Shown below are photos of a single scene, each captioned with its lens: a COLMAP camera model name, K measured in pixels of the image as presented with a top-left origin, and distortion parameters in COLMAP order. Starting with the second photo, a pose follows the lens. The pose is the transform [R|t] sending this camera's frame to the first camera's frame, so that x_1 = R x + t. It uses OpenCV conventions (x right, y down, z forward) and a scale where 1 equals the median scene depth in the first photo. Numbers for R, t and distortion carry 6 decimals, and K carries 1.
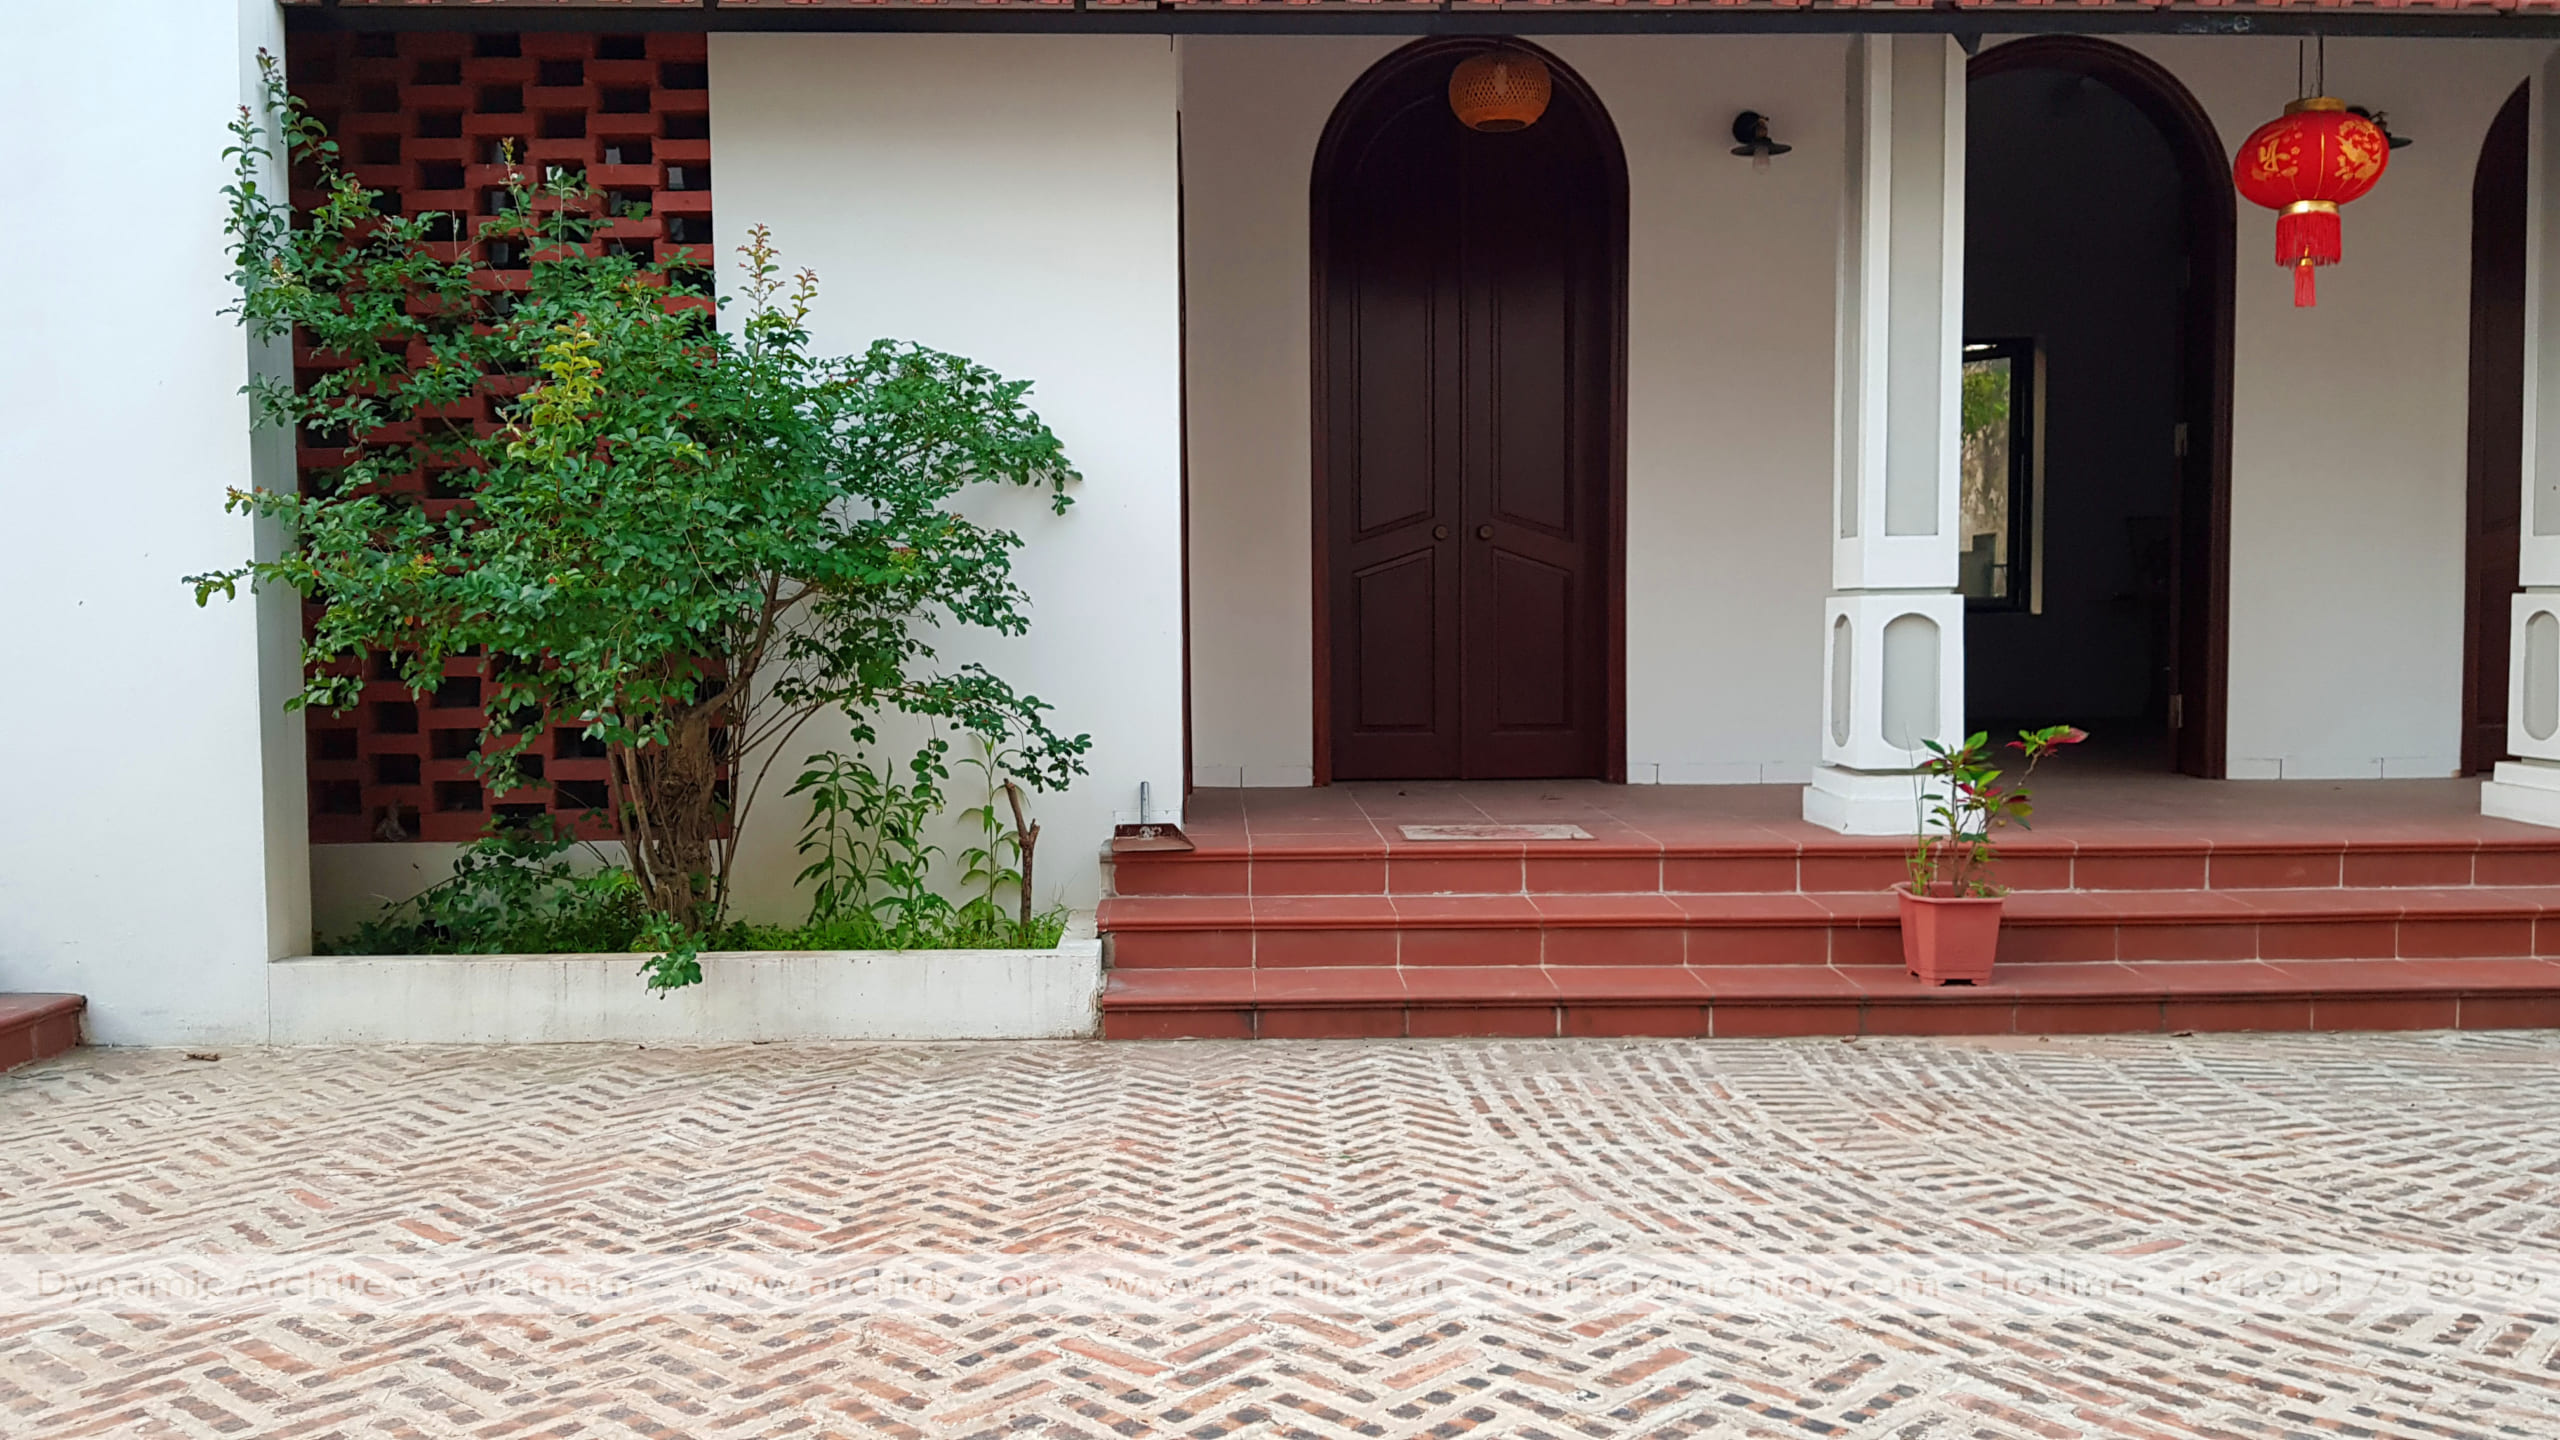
lens RADIAL K [[1958.6, 0, 1280.0], [0, 1958.6, 720.0], [0, 0, 1]] dist [0.115436, -0.220827]
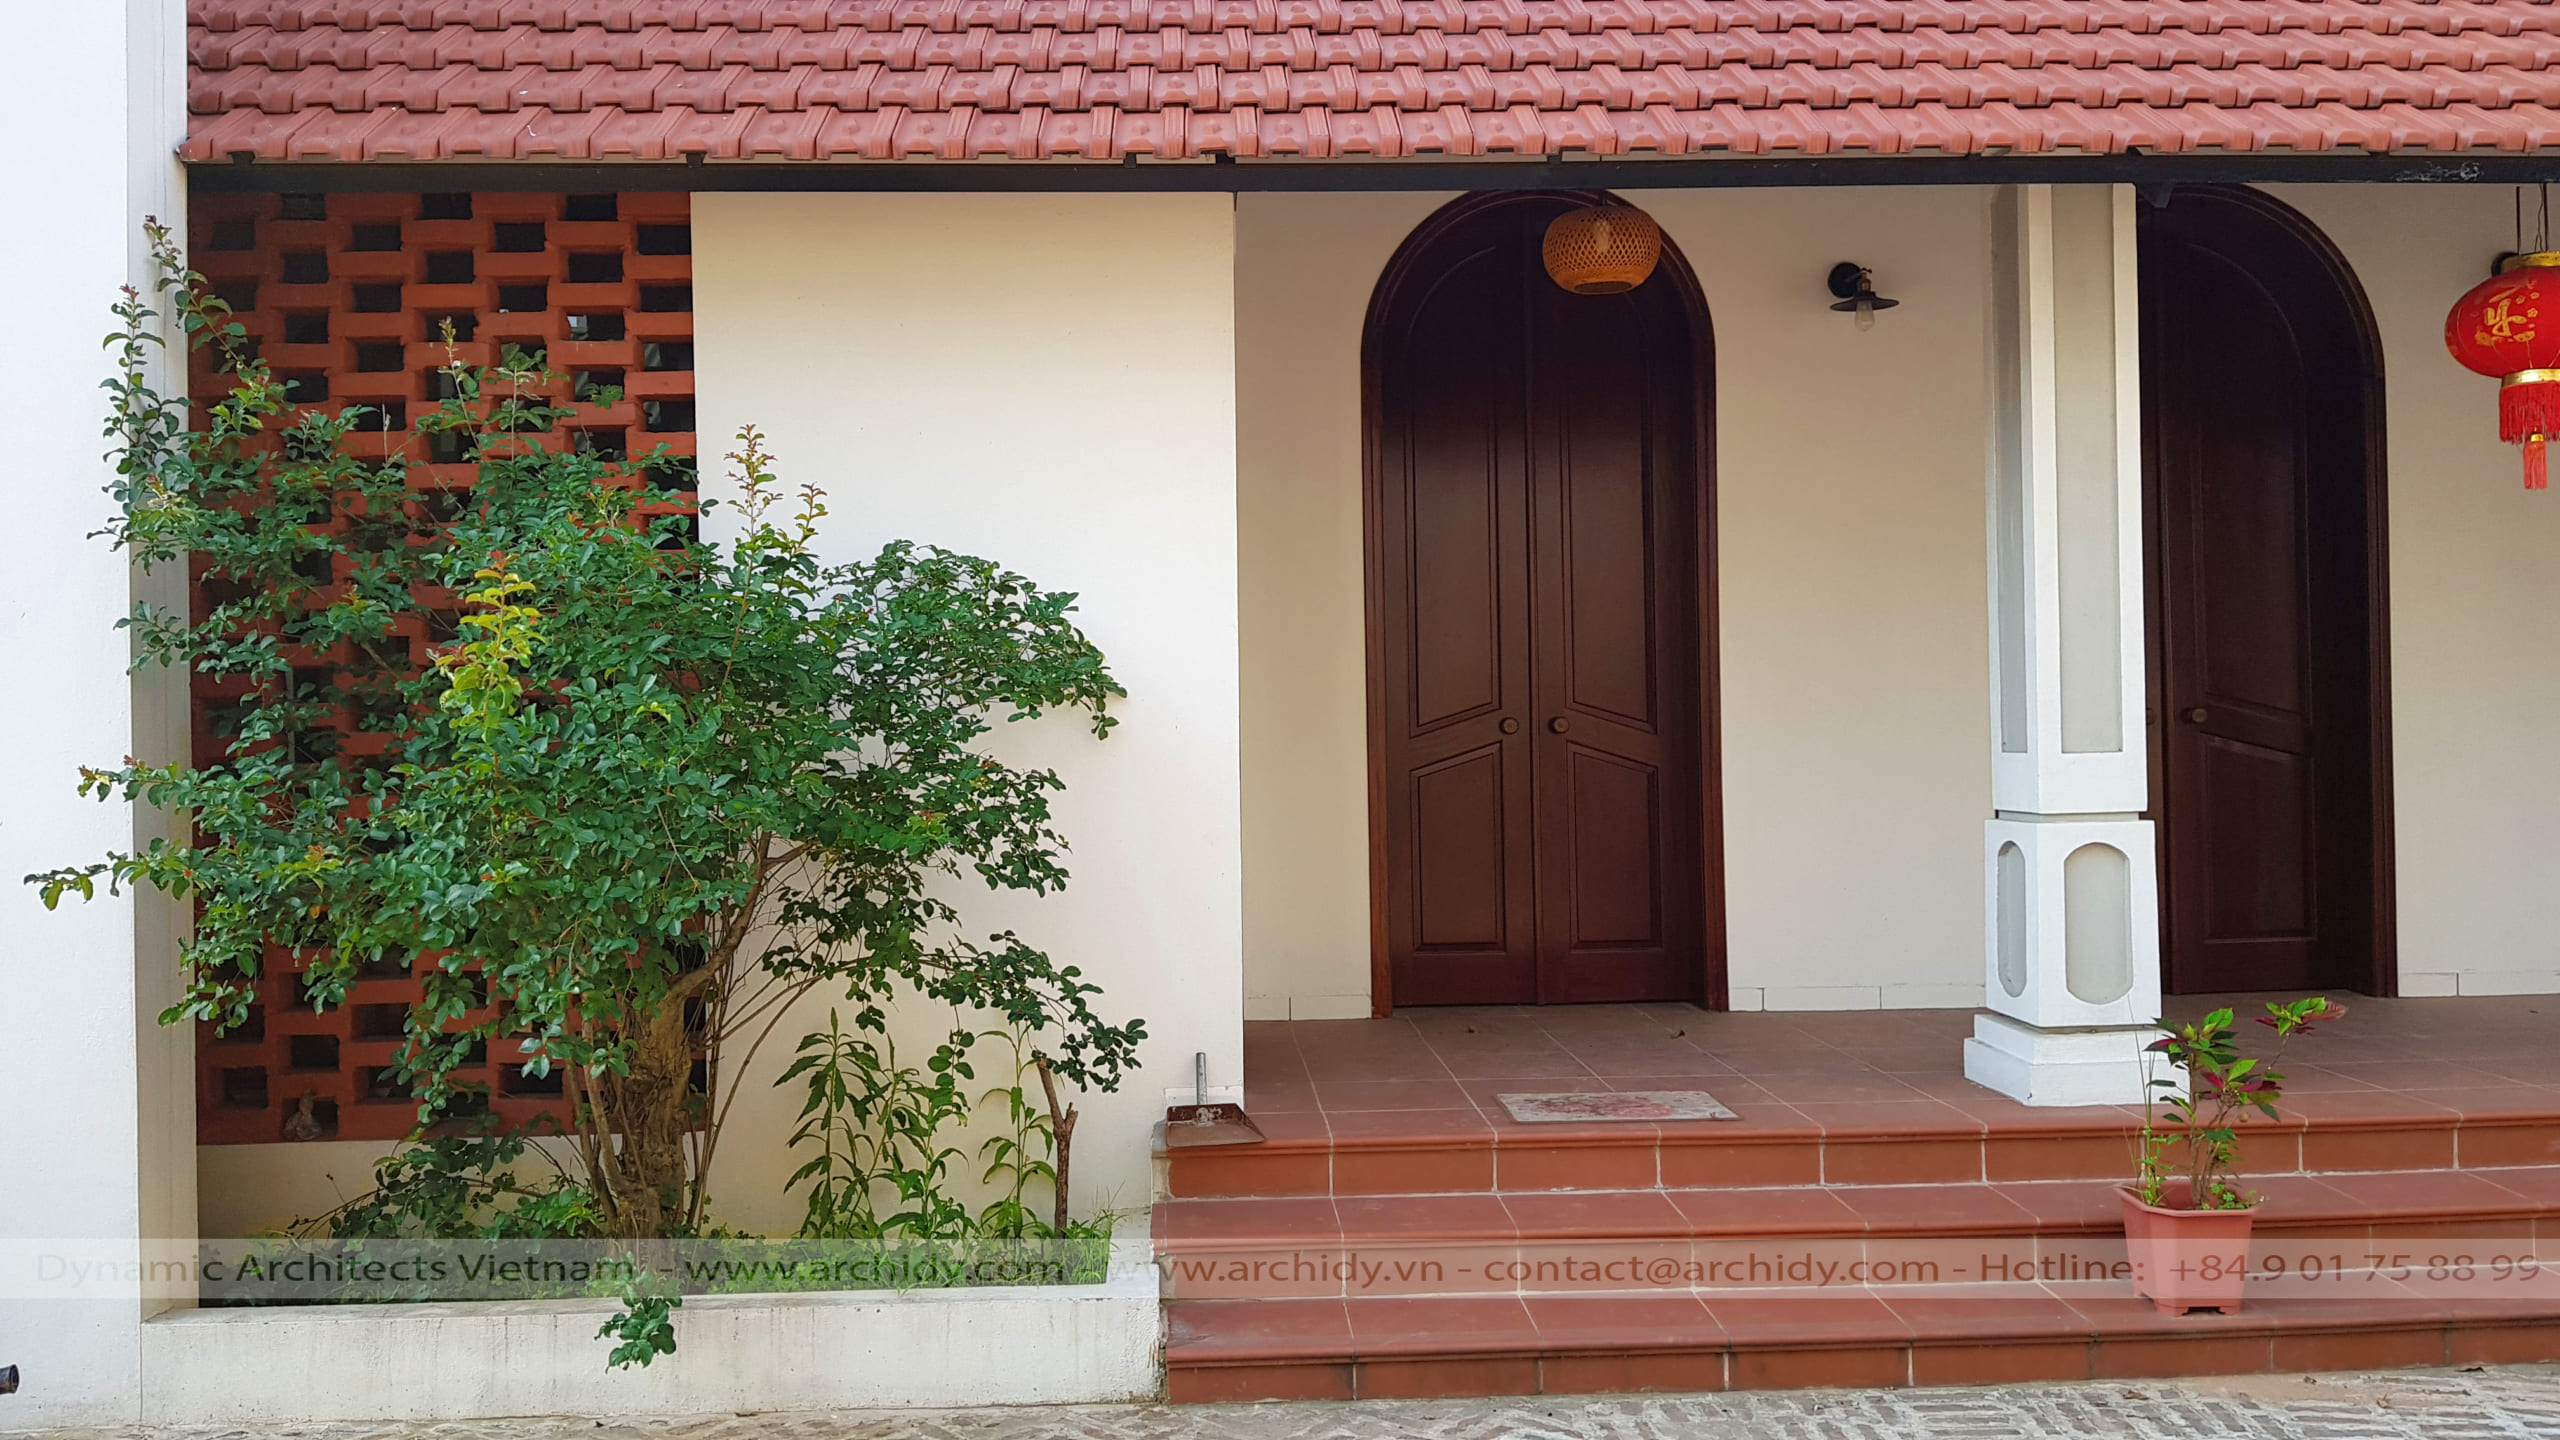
lens RADIAL K [[1958.6, 0, 1280.0], [0, 1958.6, 720.0], [0, 0, 1]] dist [0.115436, -0.220827]
pose [[0.999877, -0.010527, 0.011645, -0.047560], [0.011226, 0.998028, -0.061756, -0.064099], [-0.010972, 0.061879, 0.998023, 0.160950]]
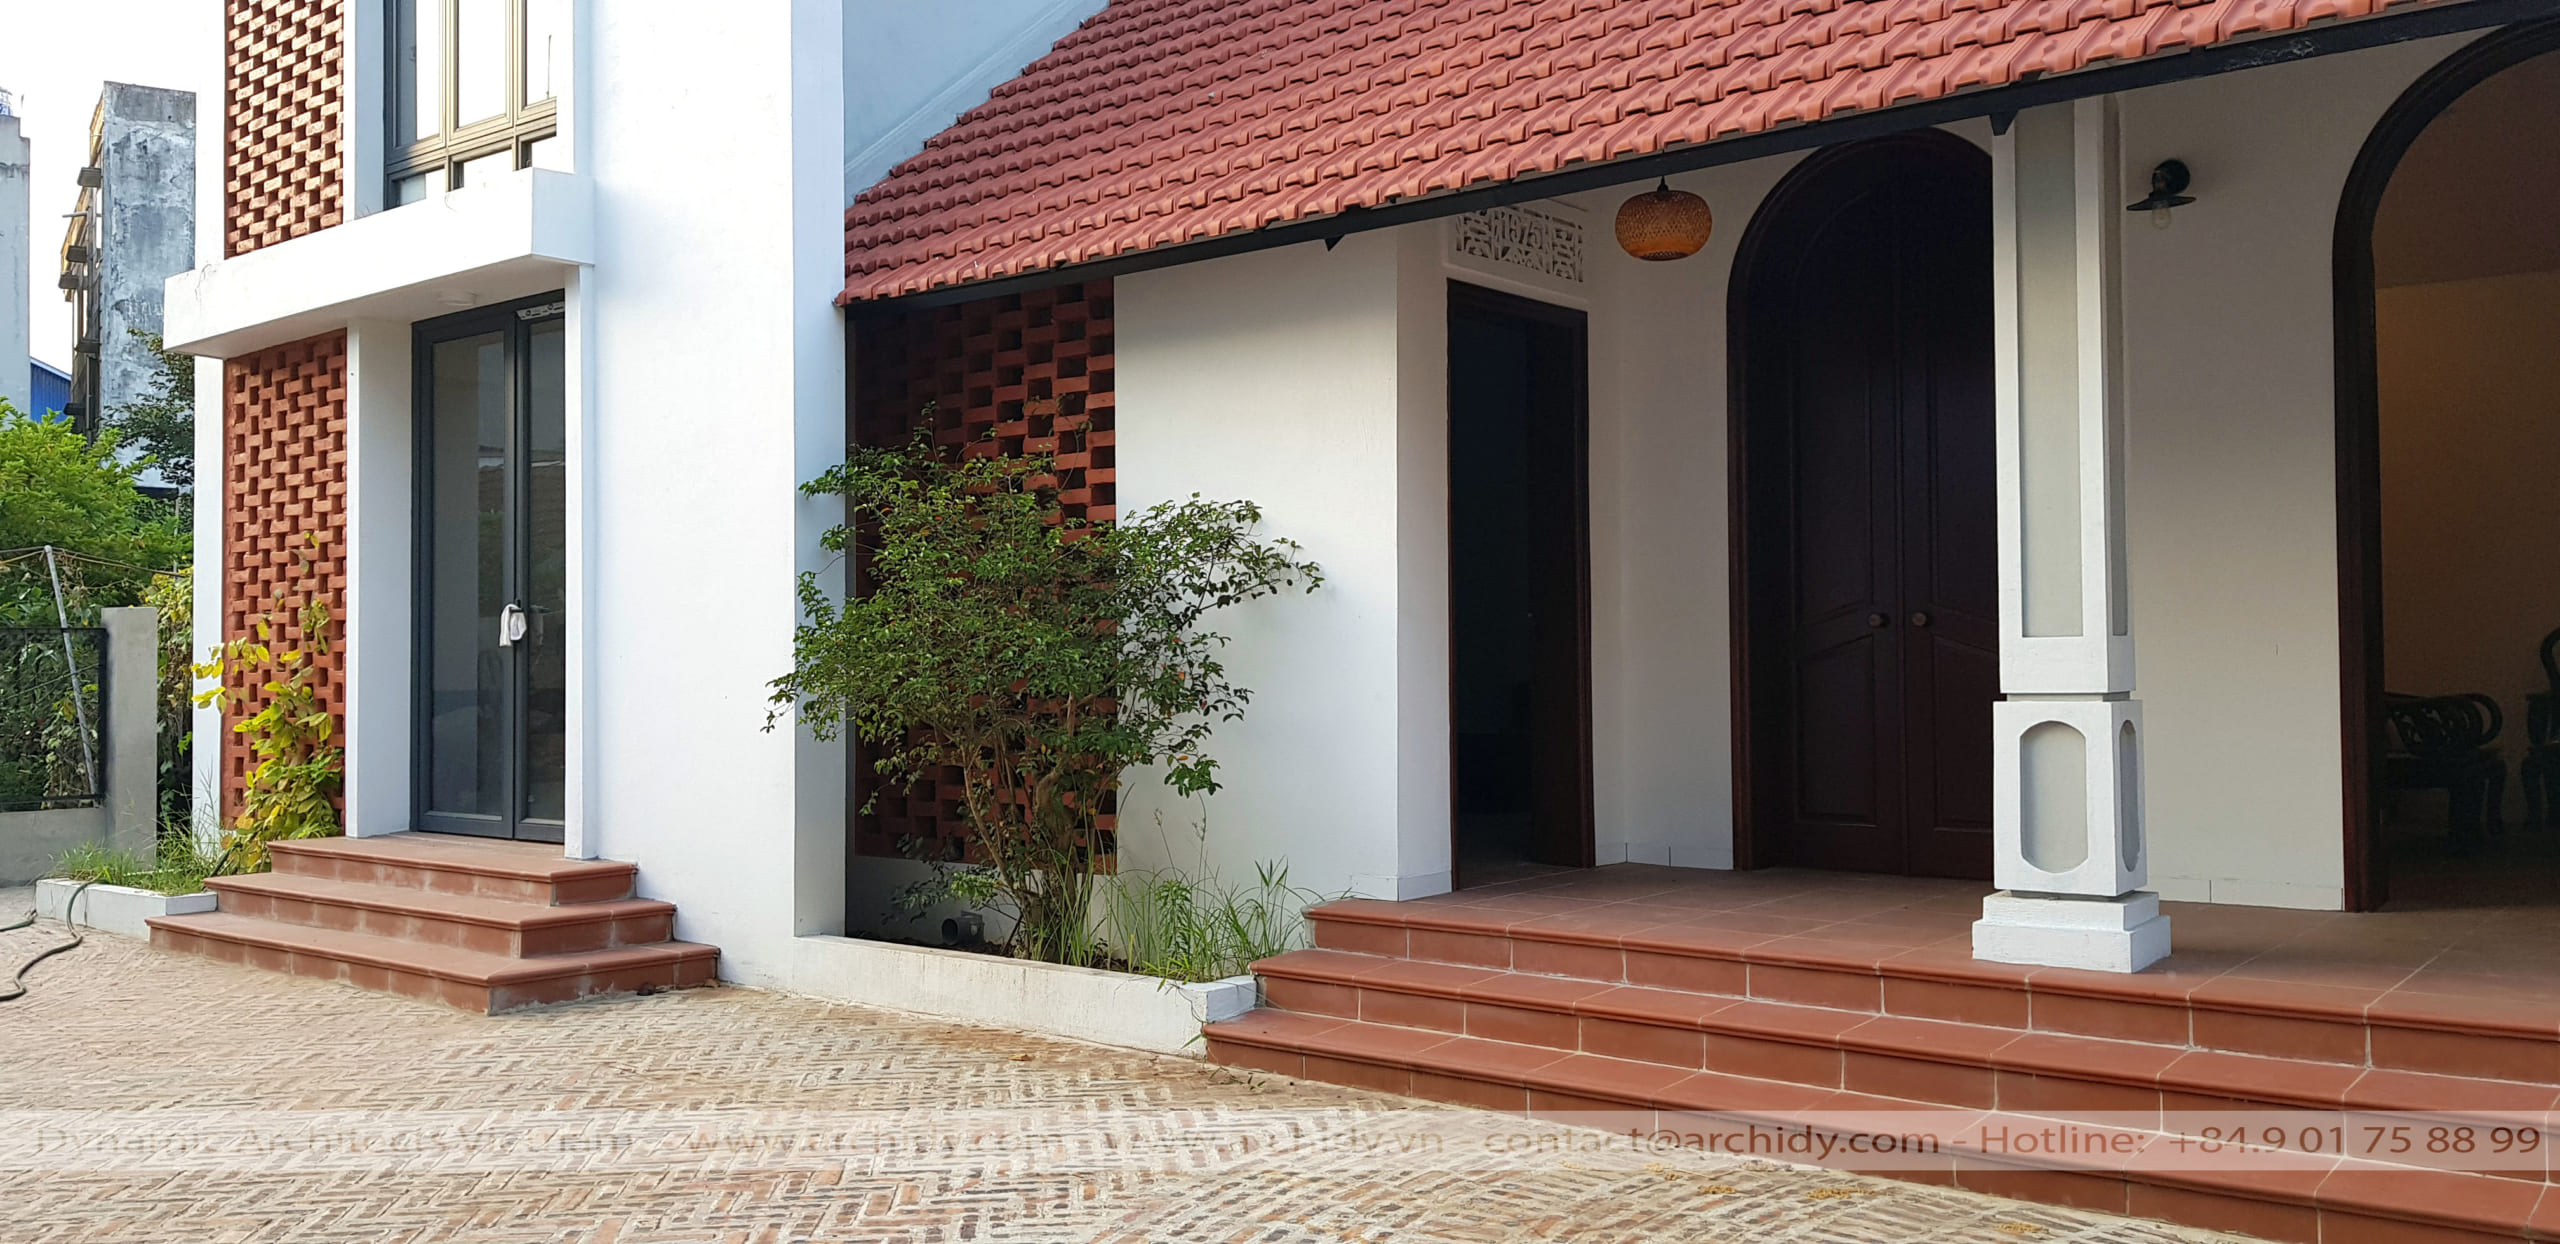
lens RADIAL K [[1948.9, 0, 1280.0], [0, 1948.9, 622.0], [0, 0, 1]] dist [0.074333, -0.000788]
pose [[0.768272, -0.013355, -0.639984, 0.694972], [-0.034886, 0.997423, -0.062693, -0.033640], [0.639172, 0.070492, 0.765826, 0.076051]]
